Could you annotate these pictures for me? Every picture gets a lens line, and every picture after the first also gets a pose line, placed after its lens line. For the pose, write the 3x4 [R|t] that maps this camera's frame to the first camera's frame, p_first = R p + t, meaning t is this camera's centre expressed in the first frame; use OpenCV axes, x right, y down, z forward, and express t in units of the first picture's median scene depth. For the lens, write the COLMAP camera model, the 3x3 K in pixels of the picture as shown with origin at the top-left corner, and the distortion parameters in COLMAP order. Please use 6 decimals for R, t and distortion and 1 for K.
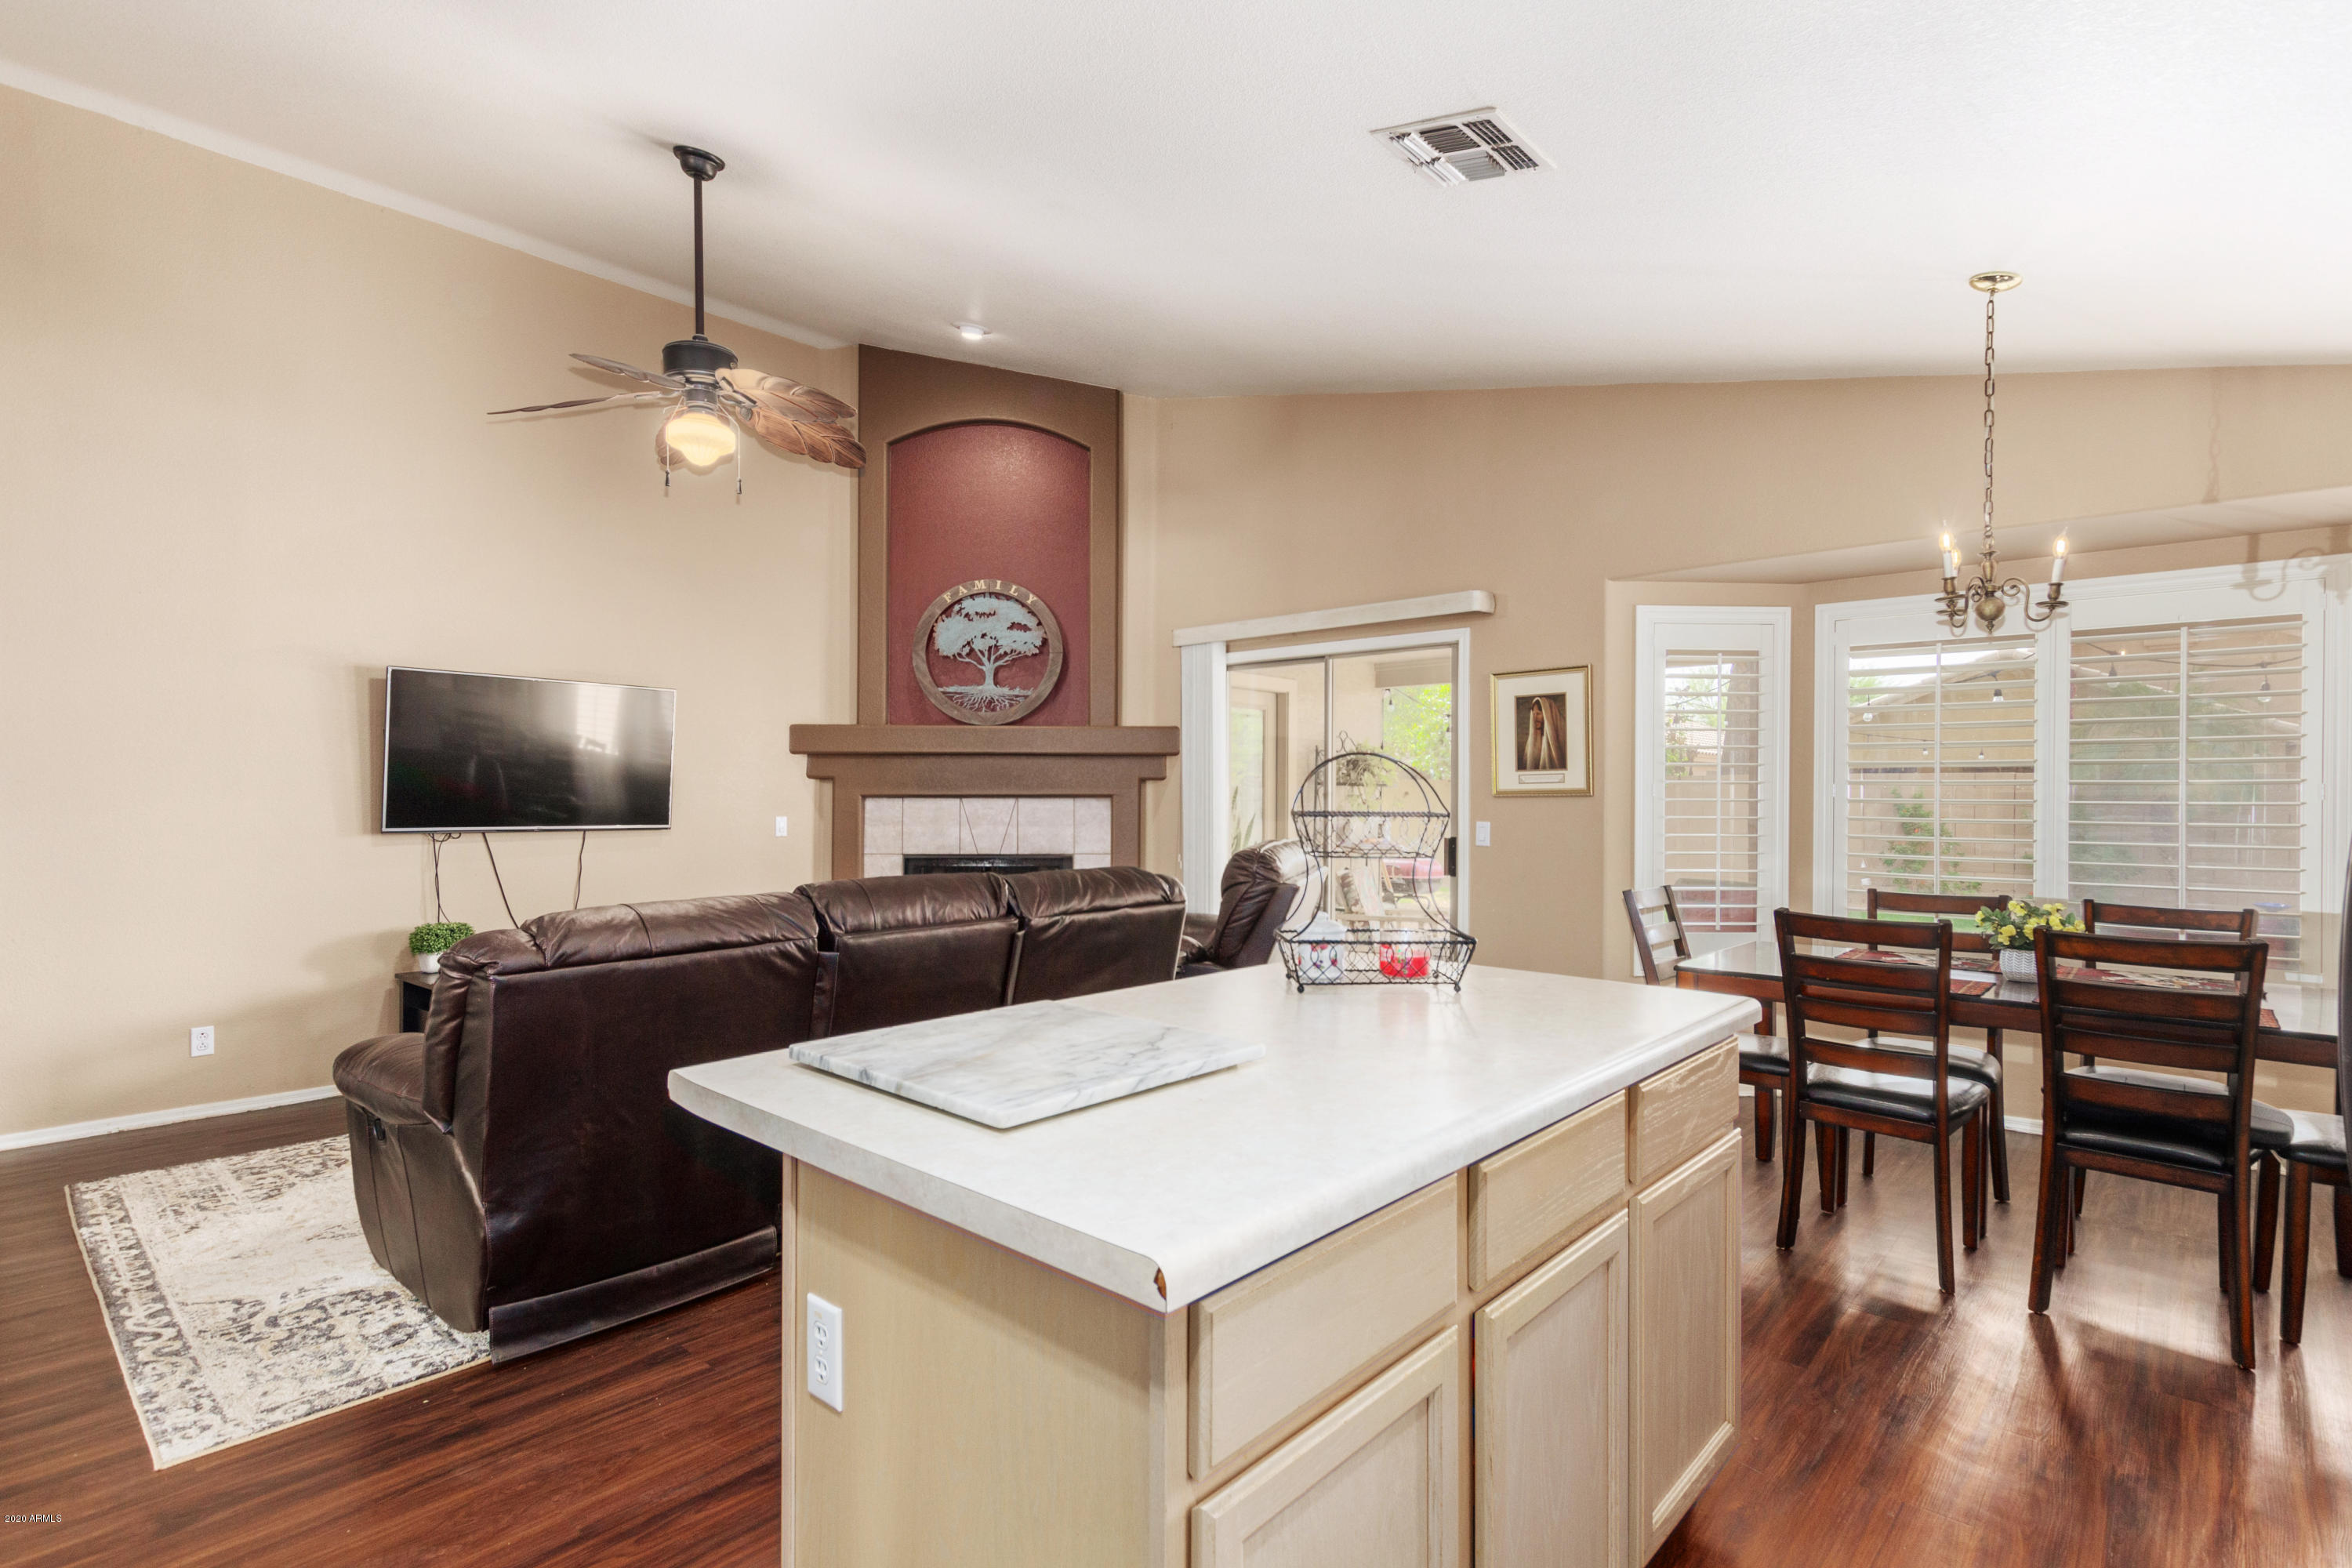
lens RADIAL K [[1134.9, 0, 1178.3], [0, 1134.9, 793.8], [0, 0, 1]] dist [0.023189, -0.010192]
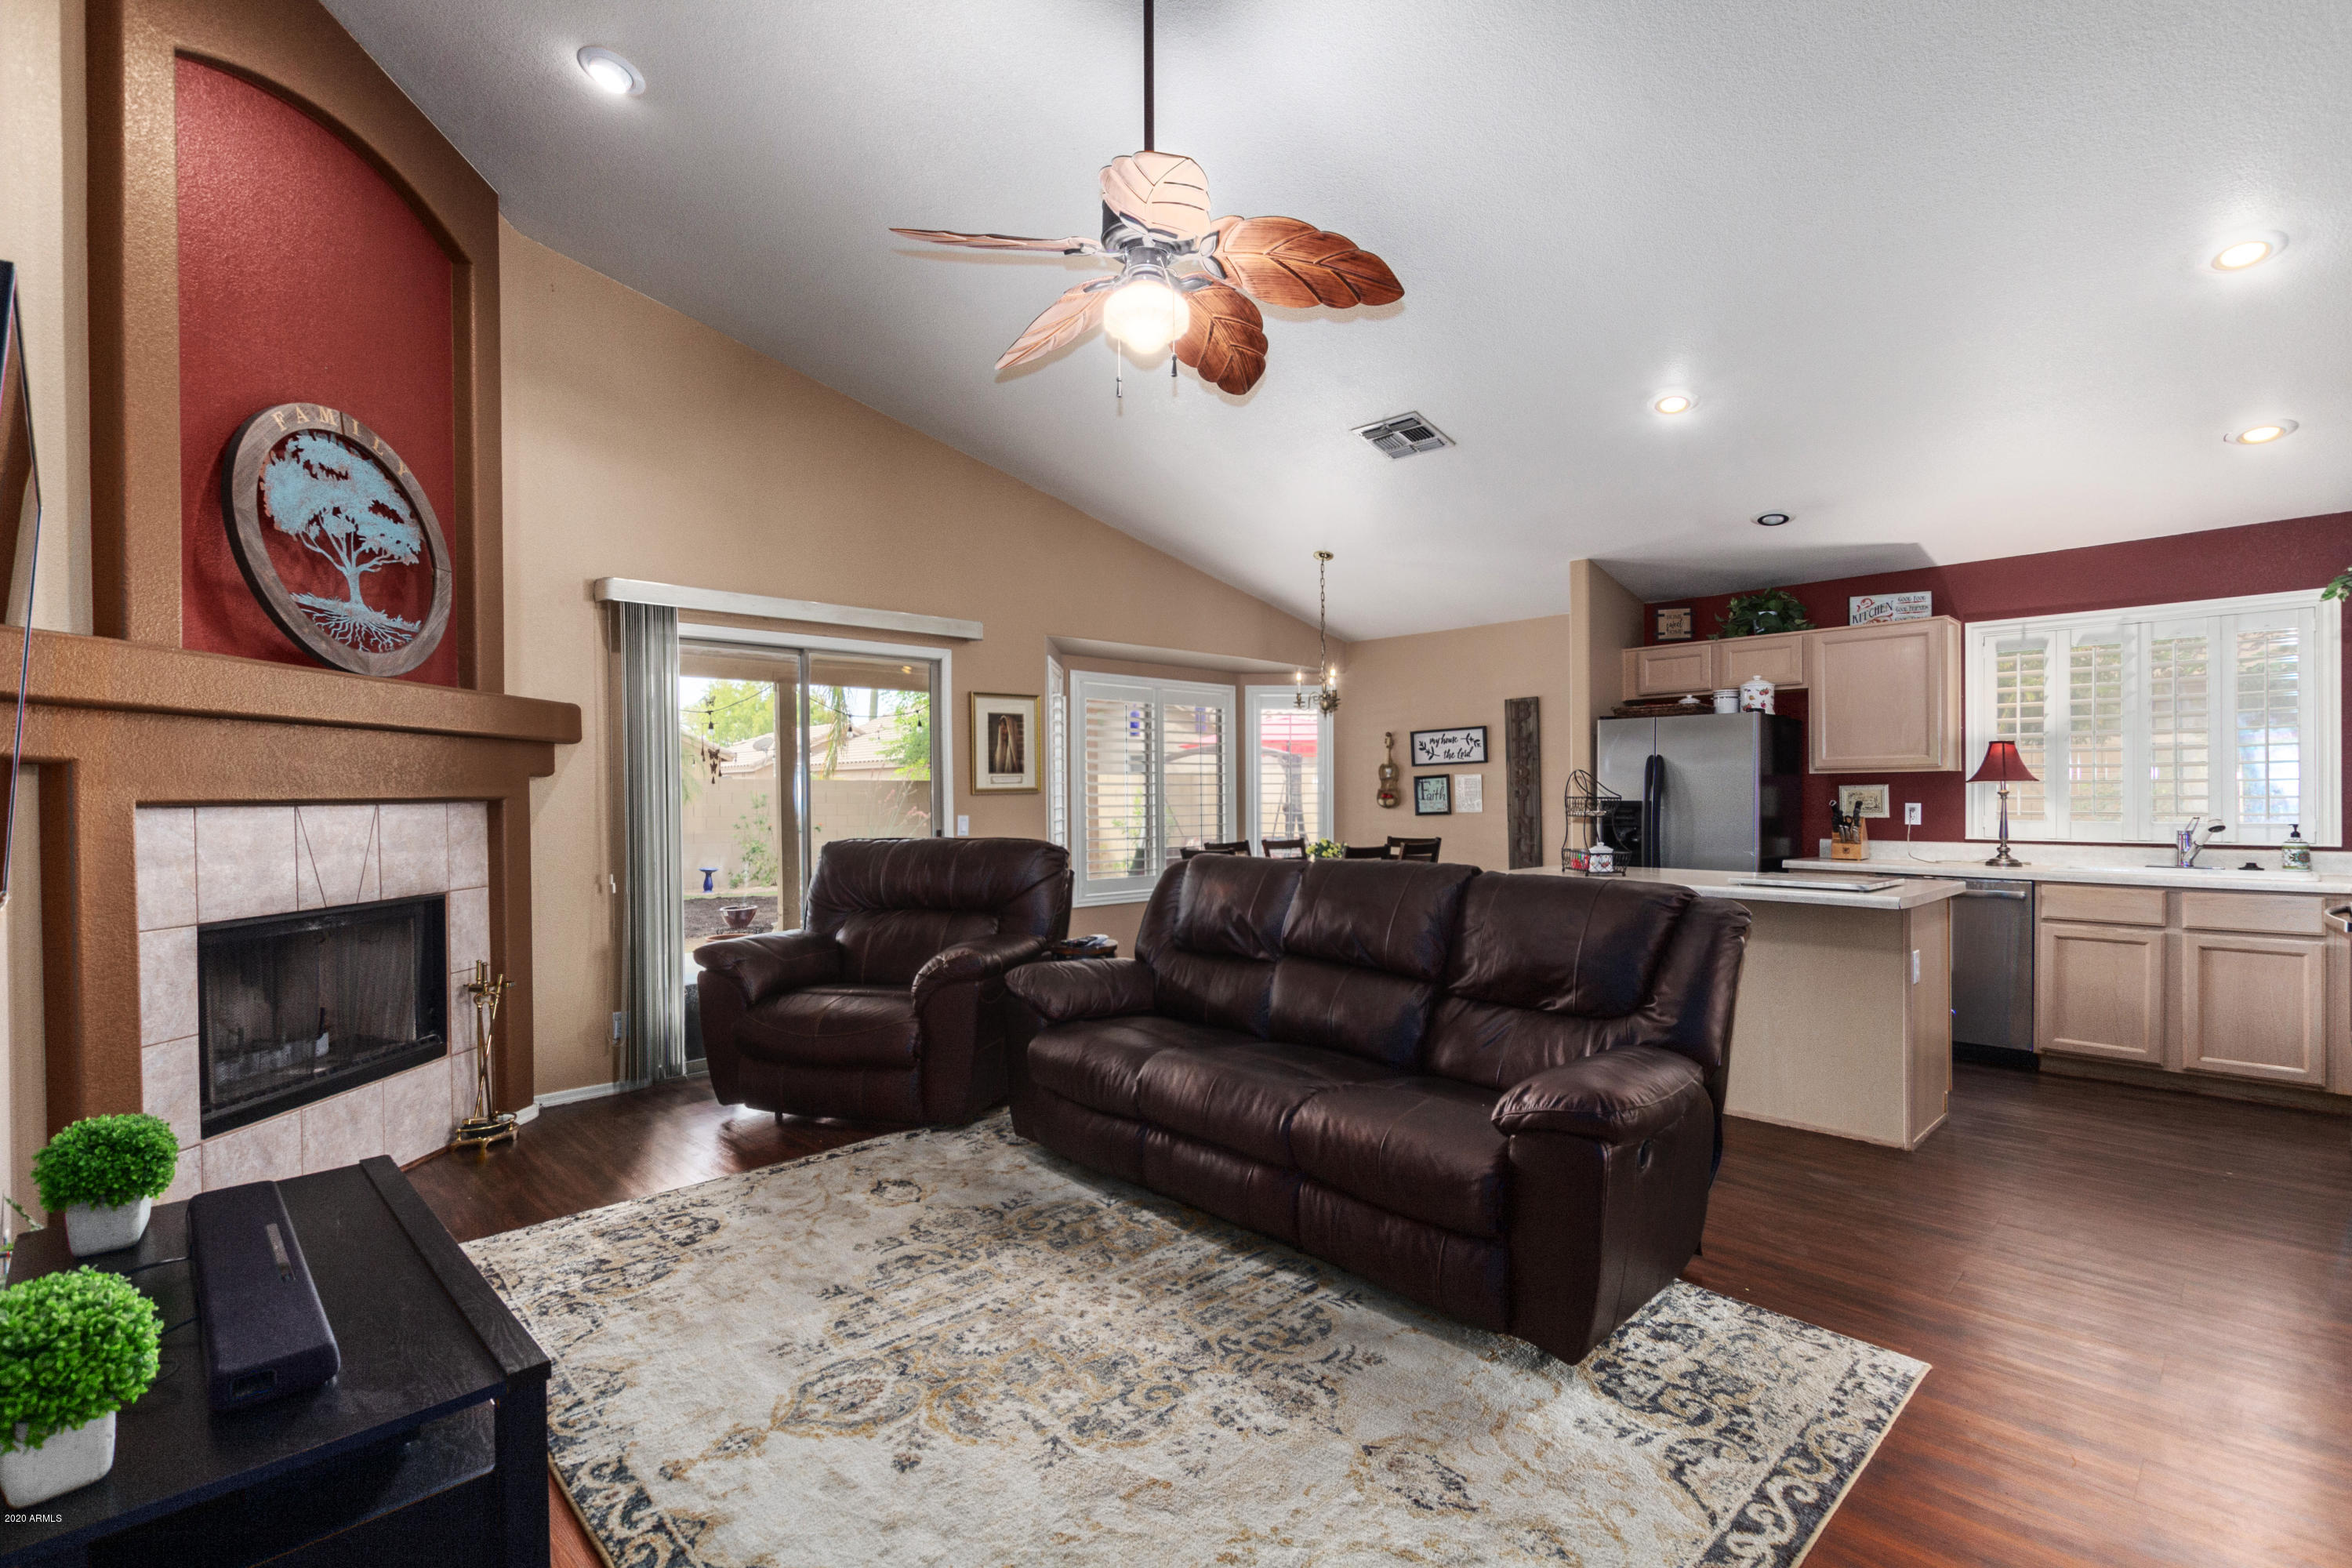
lens RADIAL K [[1072.0, 0, 1183.6], [0, 1072.0, 797.6], [0, 0, 1]] dist [0.007566, 0.000091]
pose [[0.069644, -0.008802, 0.997533, -0.681371], [0.005562, 0.999949, 0.008435, -0.001867], [-0.997556, 0.004961, 0.069689, 0.563329]]
